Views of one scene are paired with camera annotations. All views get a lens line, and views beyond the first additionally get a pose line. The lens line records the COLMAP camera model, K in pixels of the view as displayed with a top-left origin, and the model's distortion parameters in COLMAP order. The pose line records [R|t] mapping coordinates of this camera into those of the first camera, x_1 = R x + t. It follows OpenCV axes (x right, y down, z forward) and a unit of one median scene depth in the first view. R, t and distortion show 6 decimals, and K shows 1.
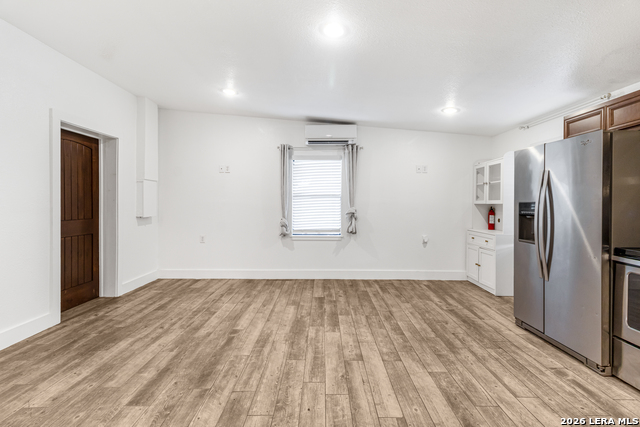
lens RADIAL K [[300.7, 0, 321.8], [0, 300.7, 207.5], [0, 0, 1]] dist [0.010293, 0.000706]
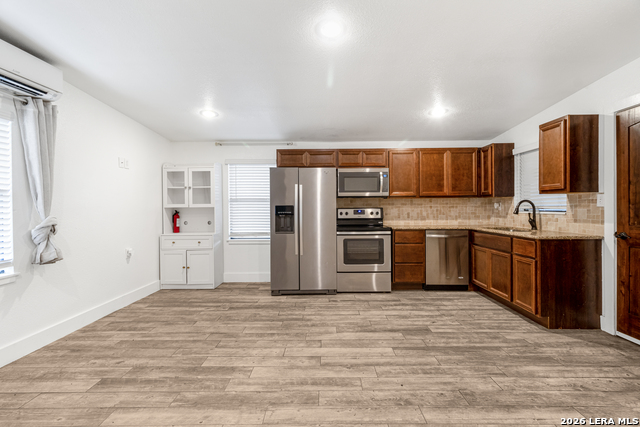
lens RADIAL K [[300.7, 0, 321.8], [0, 300.7, 207.5], [0, 0, 1]] dist [0.010293, 0.000706]
pose [[-0.009151, -0.004412, 0.999948, -0.730602], [0.020897, 0.999771, 0.004602, -0.009589], [-0.999740, 0.020938, -0.009057, 0.804440]]
